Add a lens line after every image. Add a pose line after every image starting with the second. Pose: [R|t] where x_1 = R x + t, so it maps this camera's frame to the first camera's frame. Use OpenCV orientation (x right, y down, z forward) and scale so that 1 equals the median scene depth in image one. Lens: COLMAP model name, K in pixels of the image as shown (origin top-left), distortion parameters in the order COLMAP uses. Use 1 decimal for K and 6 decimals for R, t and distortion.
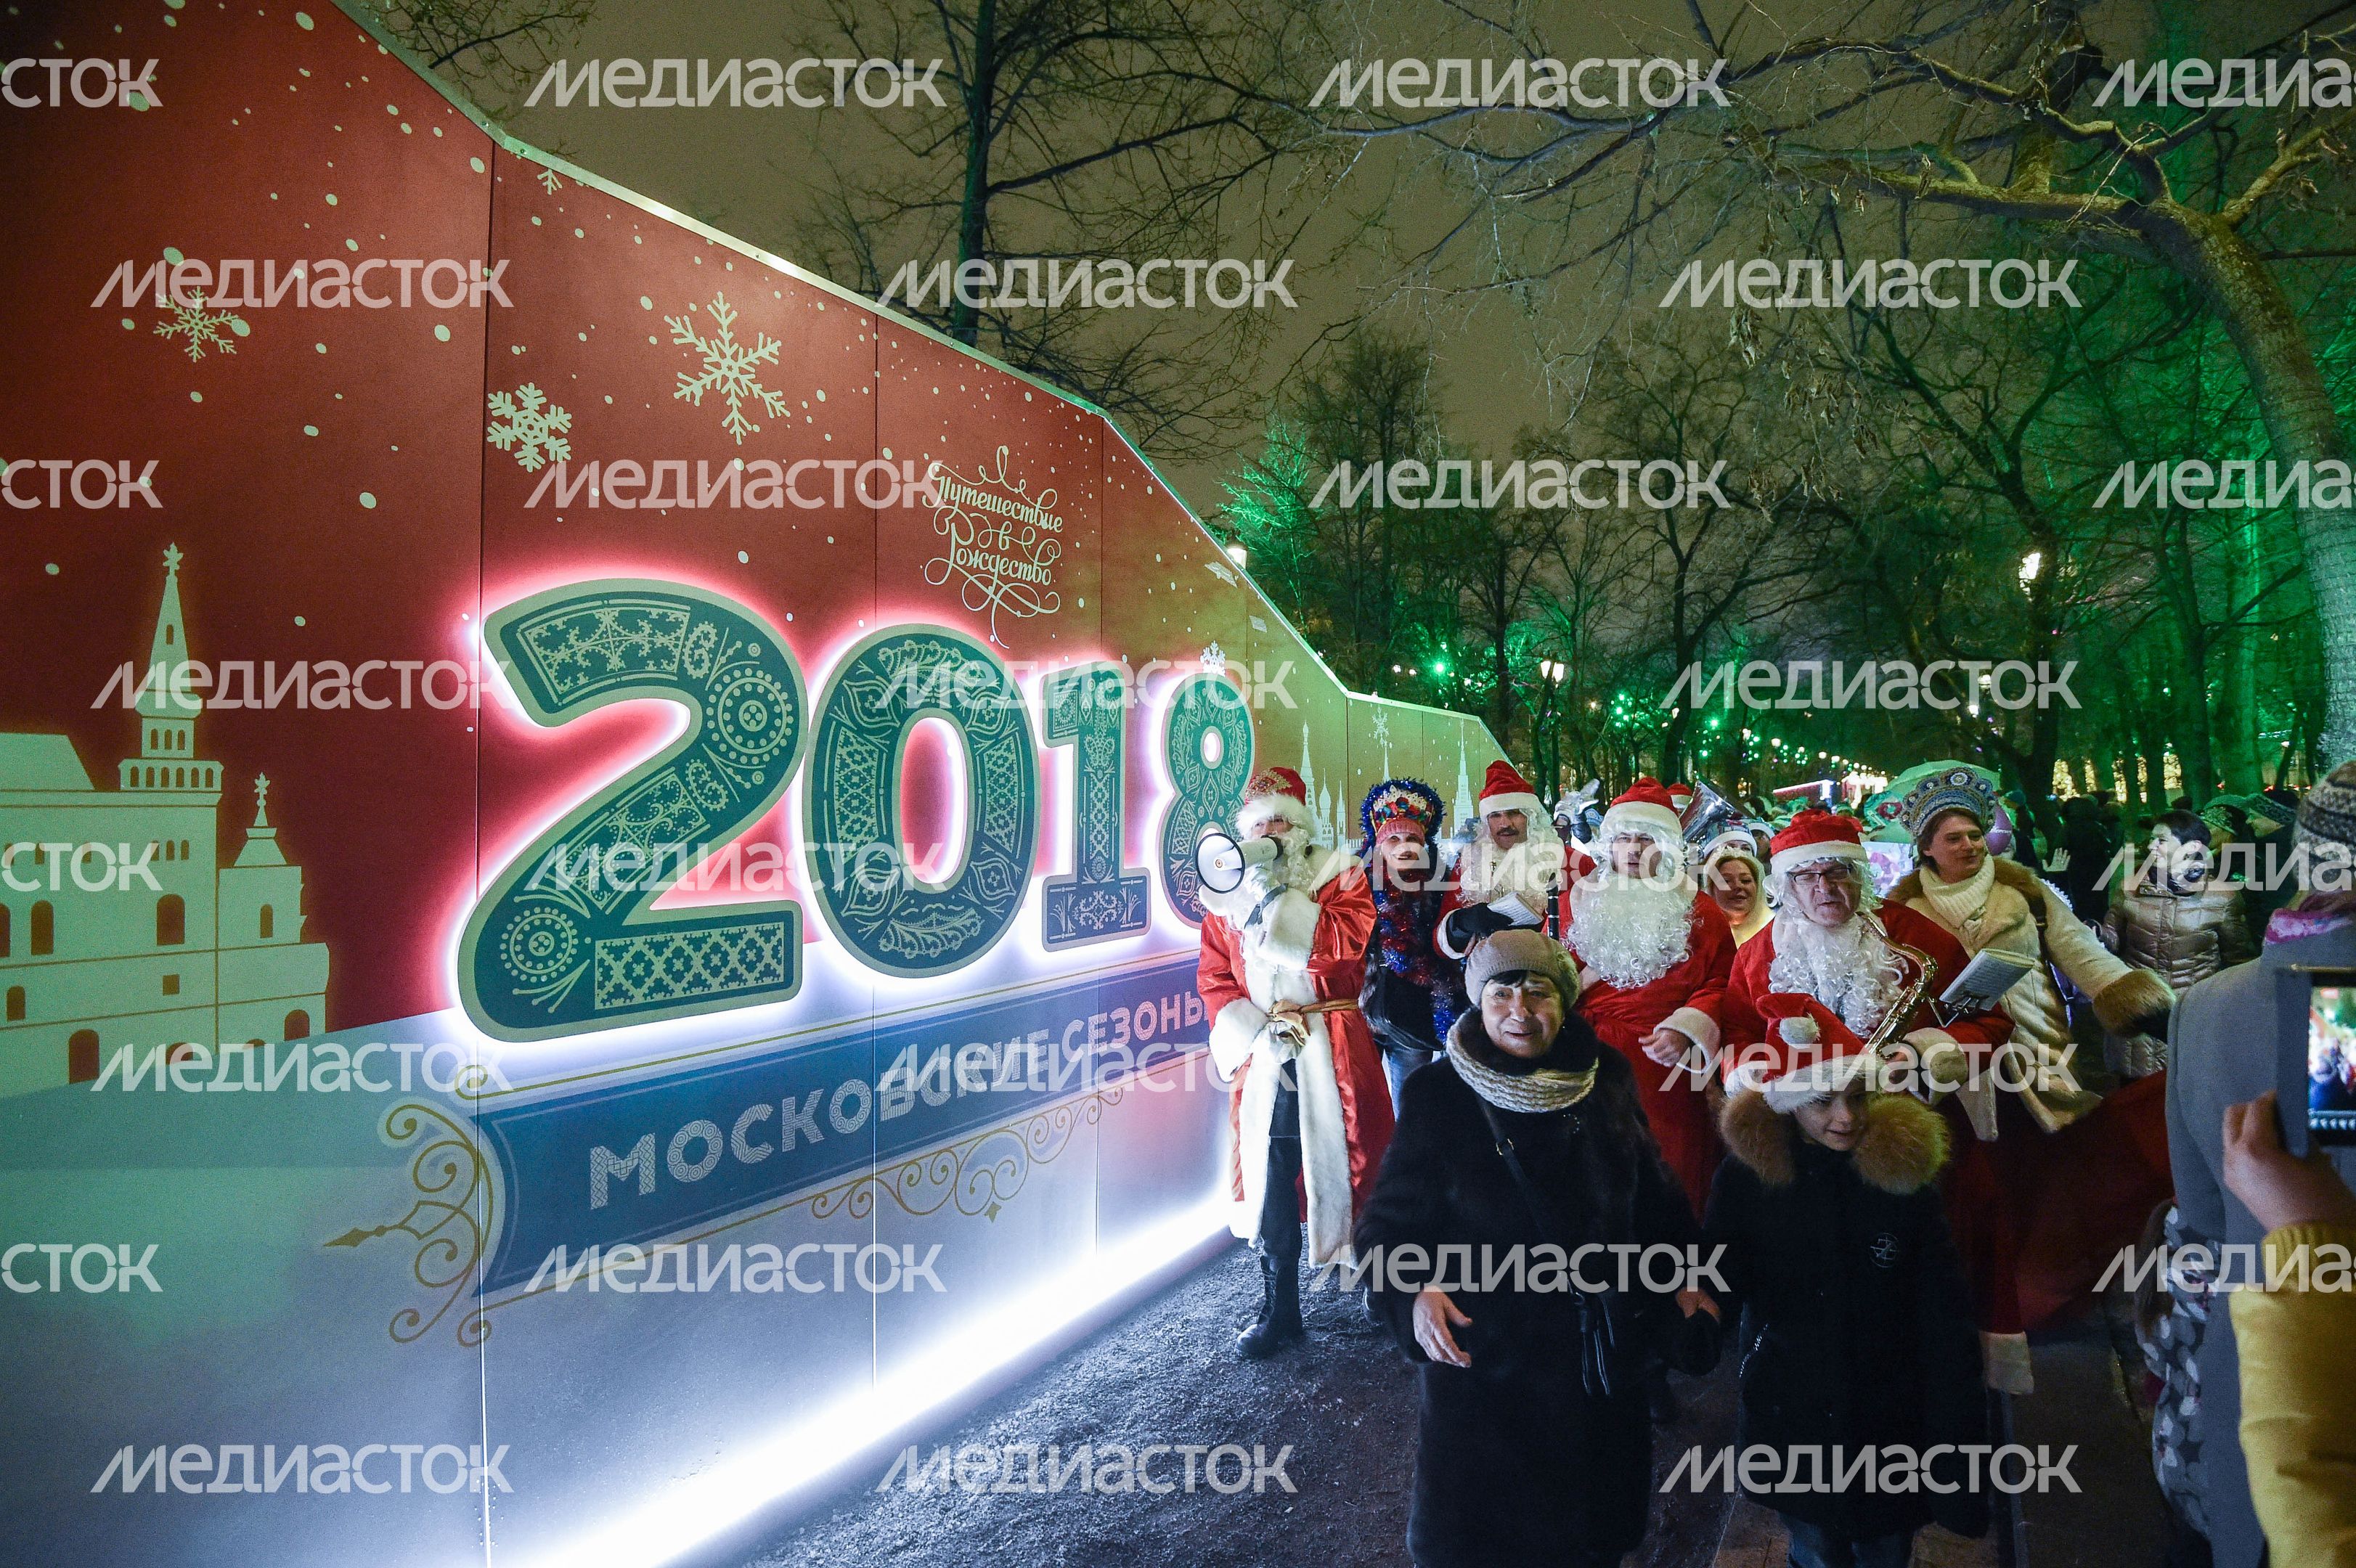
lens RADIAL K [[1070.7, 0, 1173.0], [0, 1070.7, 791.9], [0, 0, 1]] dist [-0.039935, -0.004341]
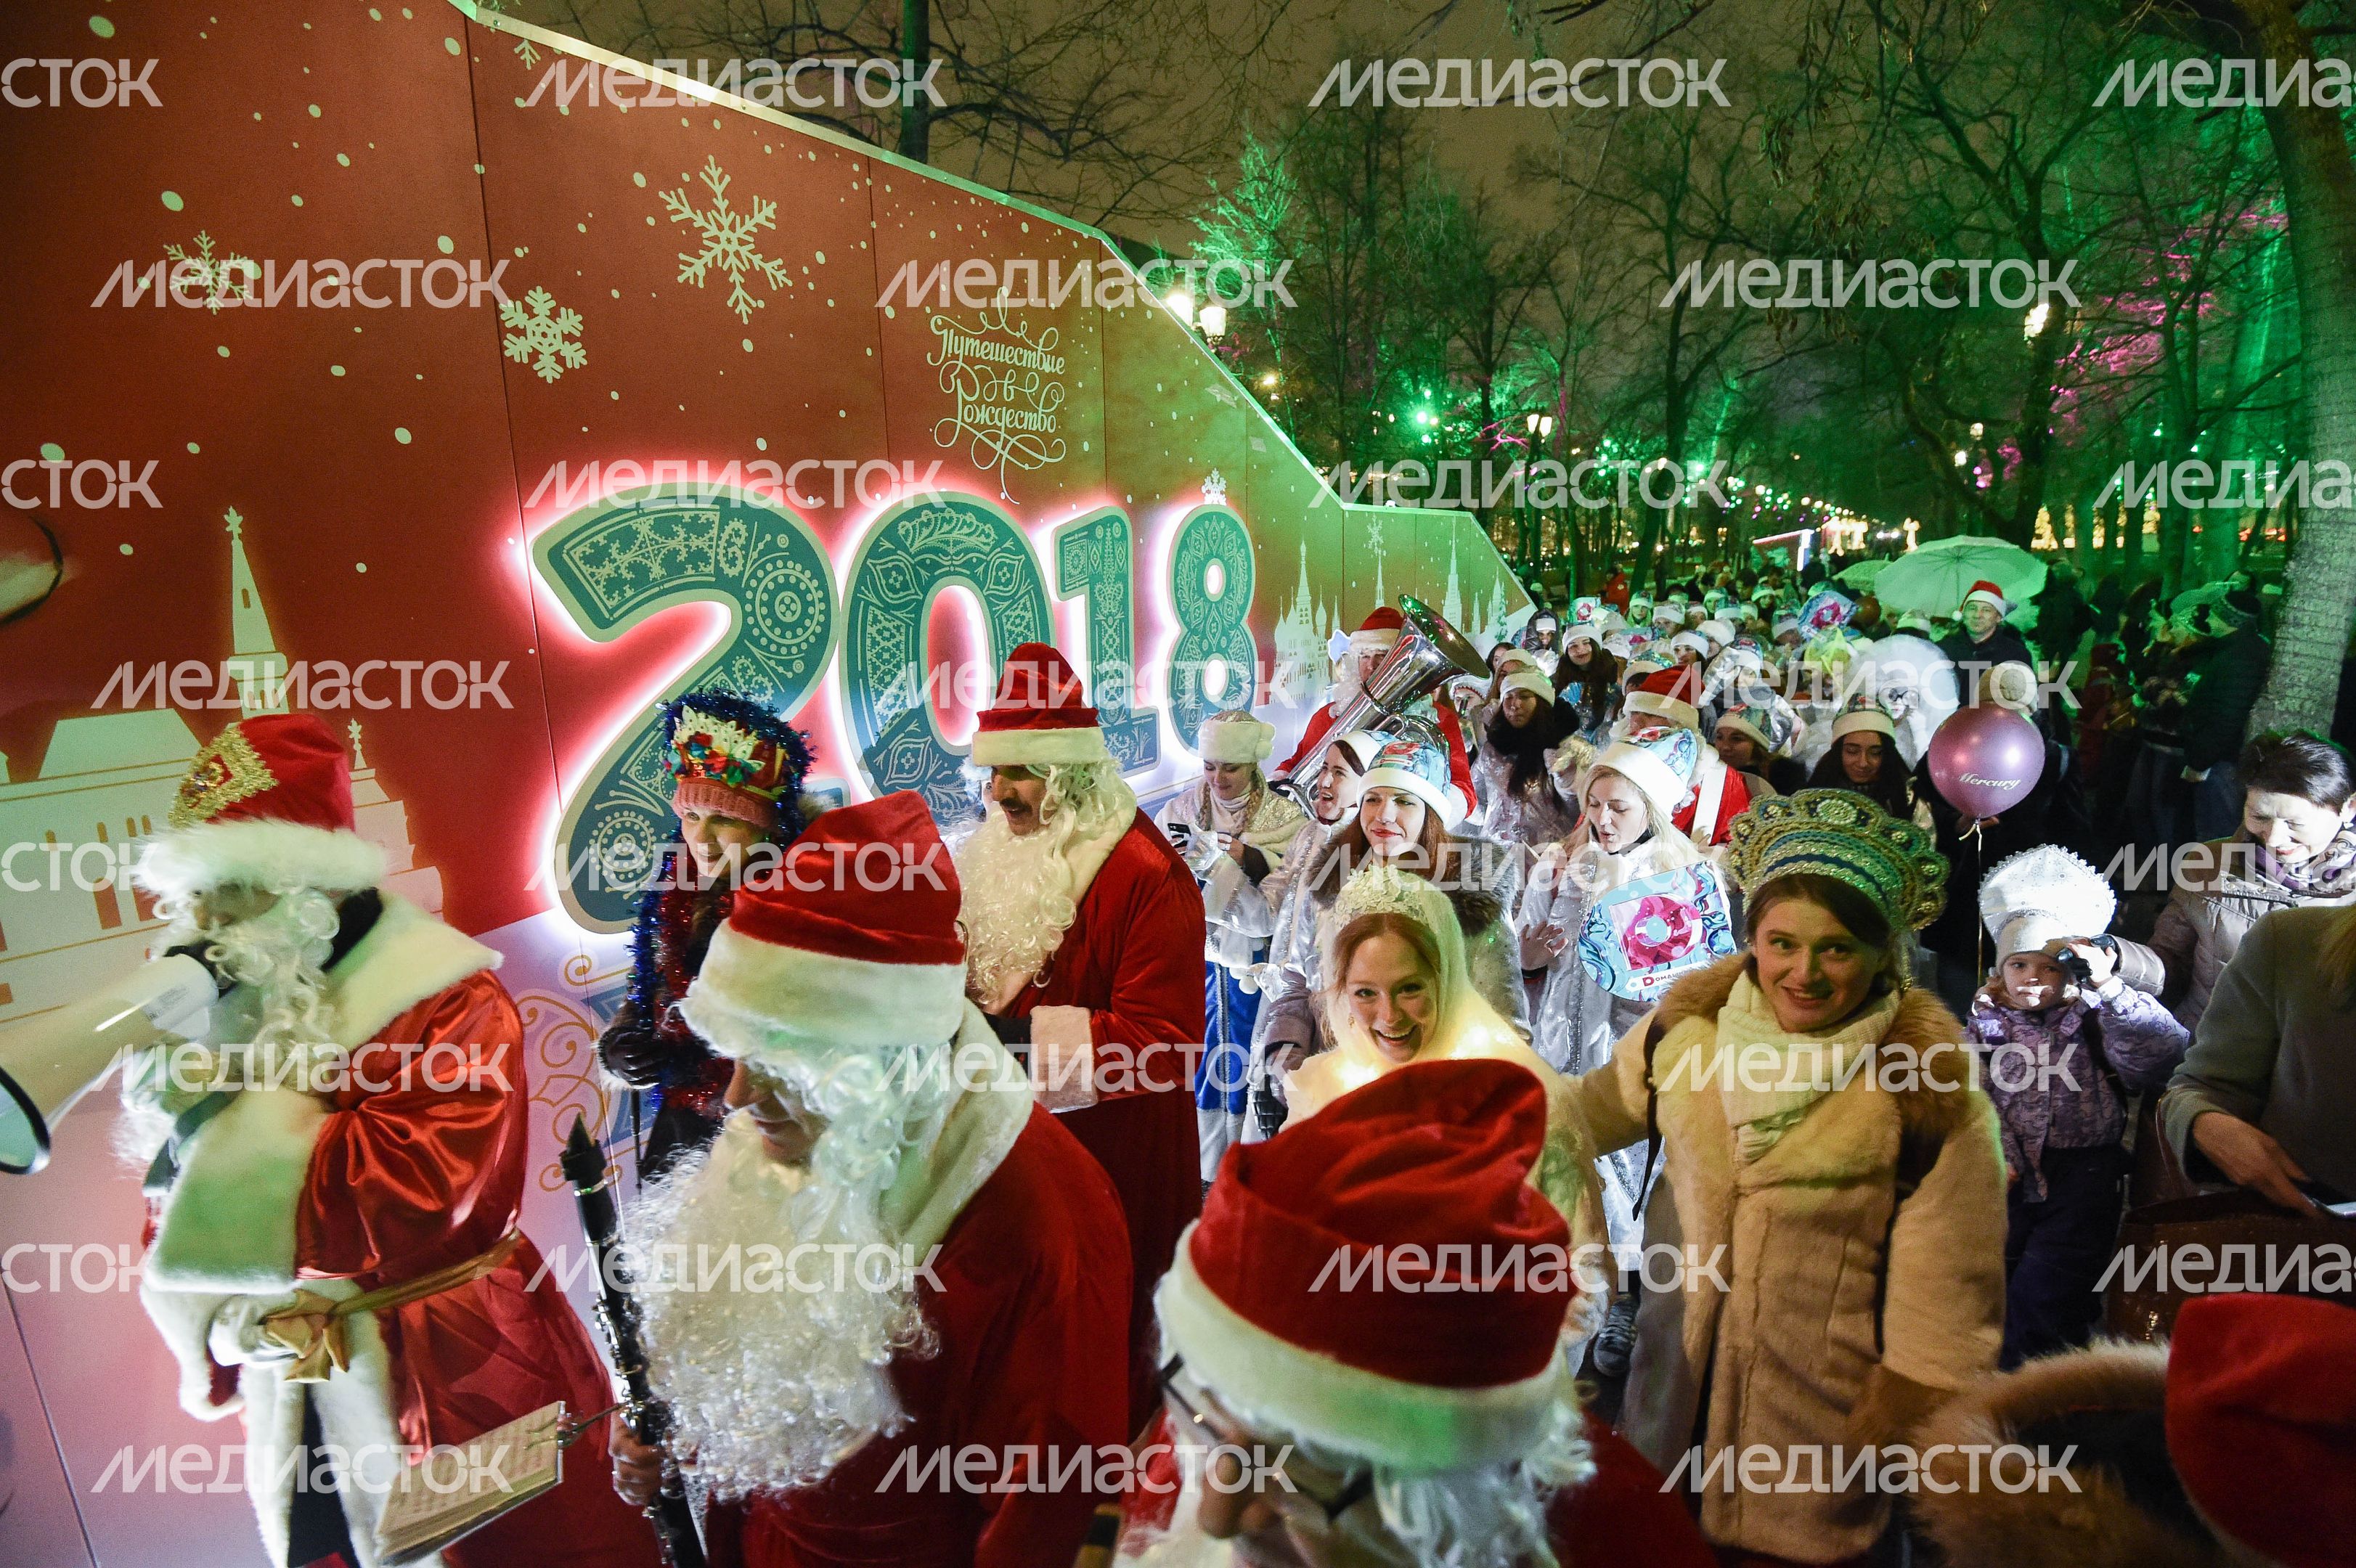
lens RADIAL K [[1070.7, 0, 1174.5], [0, 1070.7, 783.0], [0, 0, 1]] dist [-0.039935, -0.004341]
pose [[0.999516, -0.022384, 0.021617, -0.044495], [0.017165, 0.976025, 0.216979, -0.118431], [-0.025956, -0.216503, 0.975937, -0.053780]]
